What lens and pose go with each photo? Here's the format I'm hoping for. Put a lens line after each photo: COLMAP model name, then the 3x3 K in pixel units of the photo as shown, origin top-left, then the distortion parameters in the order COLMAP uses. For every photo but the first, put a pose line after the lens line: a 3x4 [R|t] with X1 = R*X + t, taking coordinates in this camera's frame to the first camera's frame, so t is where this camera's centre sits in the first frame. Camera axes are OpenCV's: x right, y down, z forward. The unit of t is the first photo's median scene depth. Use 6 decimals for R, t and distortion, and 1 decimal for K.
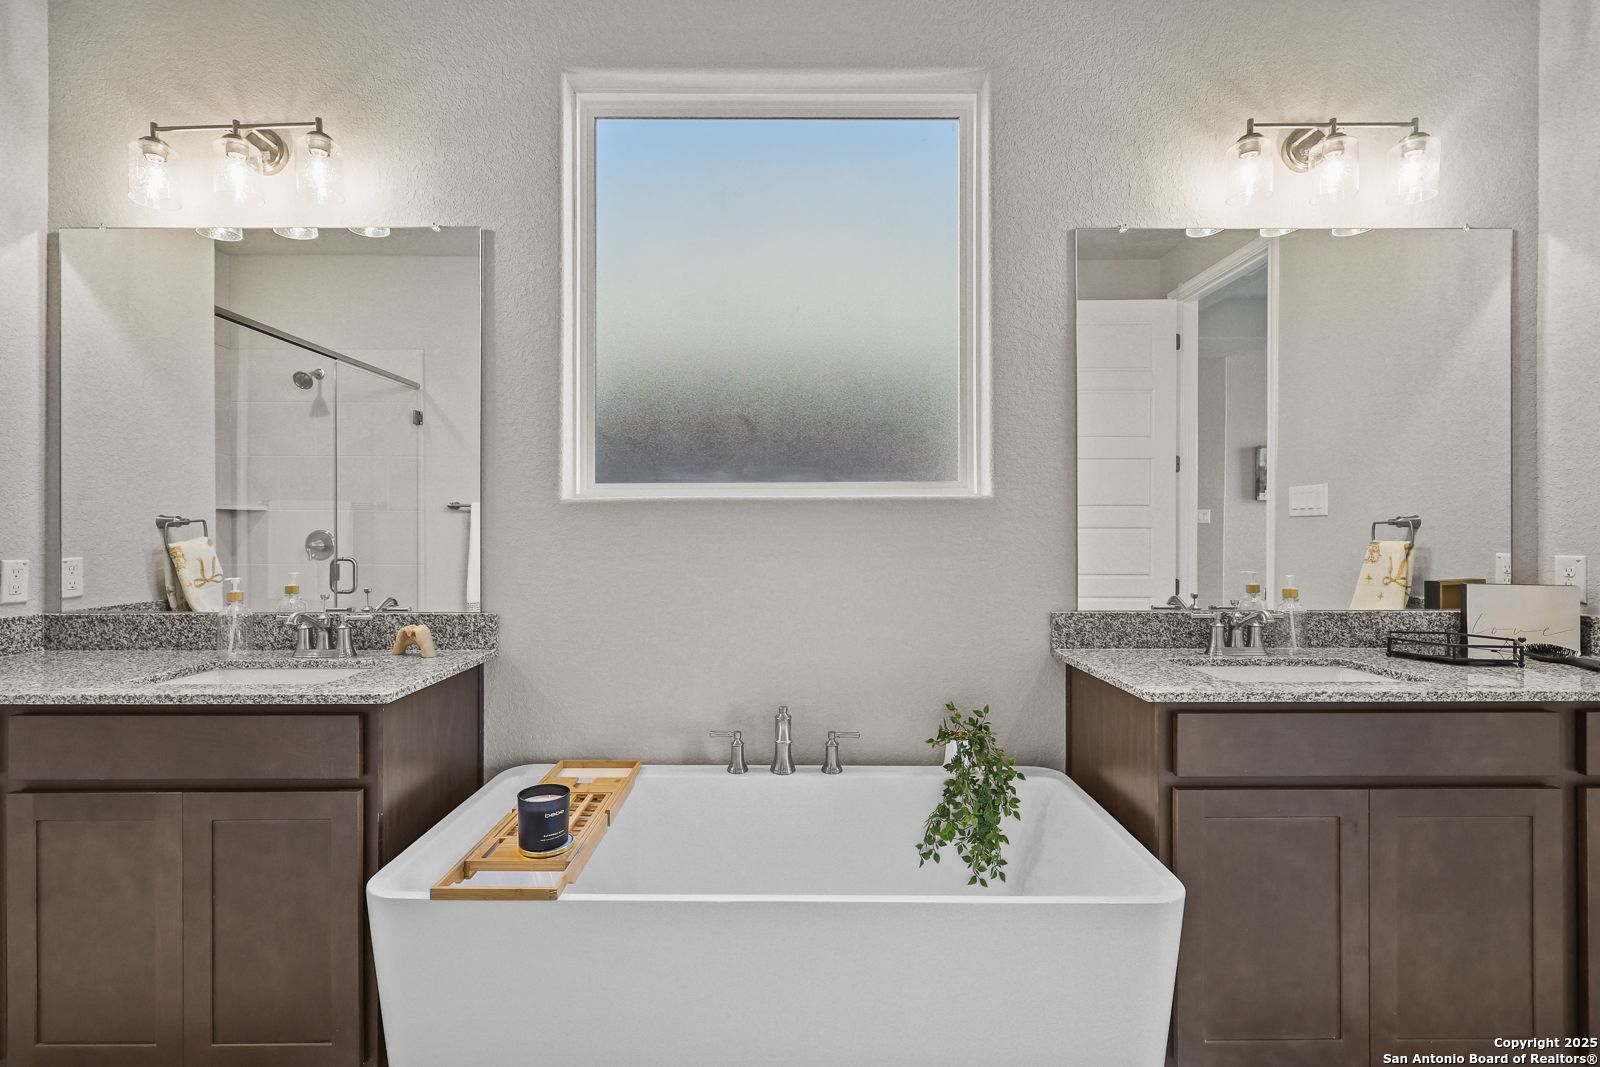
lens RADIAL K [[738.6, 0, 804.0], [0, 738.6, 527.4], [0, 0, 1]] dist [-0.001608, 0.000422]
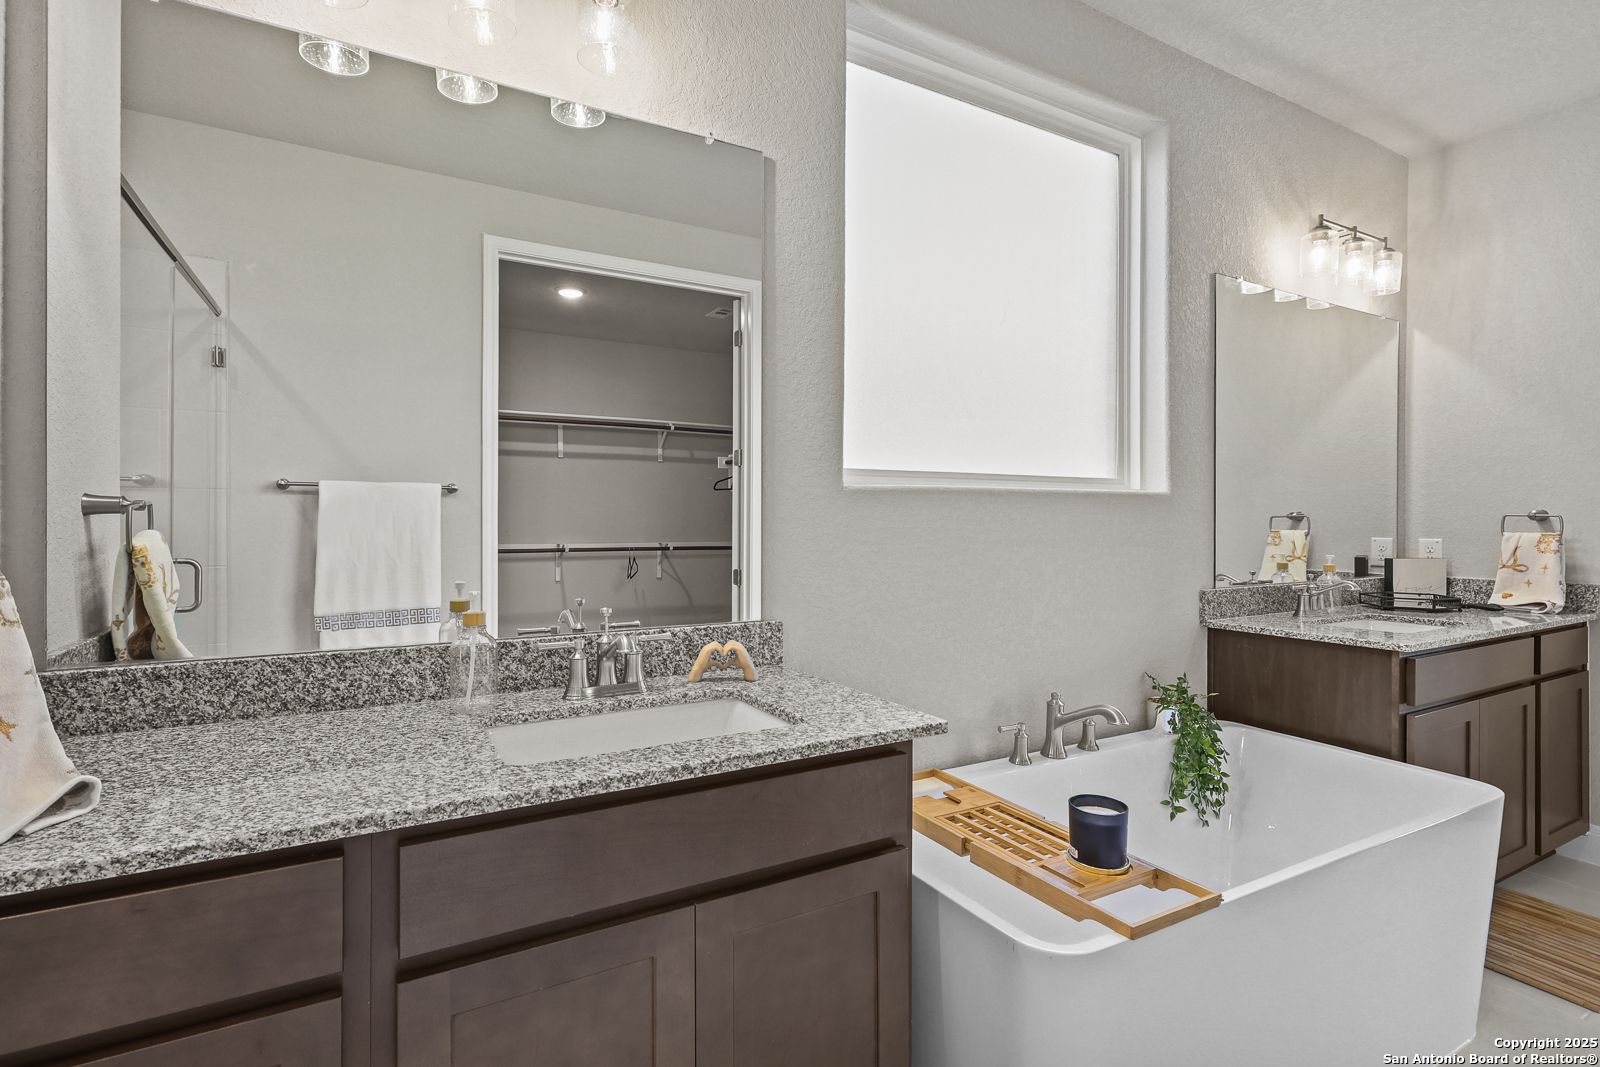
lens RADIAL K [[738.6, 0, 791.6], [0, 738.6, 517.8], [0, 0, 1]] dist [-0.001608, 0.000422]
pose [[0.877049, 0.003695, 0.480387, -0.797554], [-0.005212, 0.999985, 0.001823, -0.001390], [-0.480373, -0.004103, 0.877054, 0.260160]]
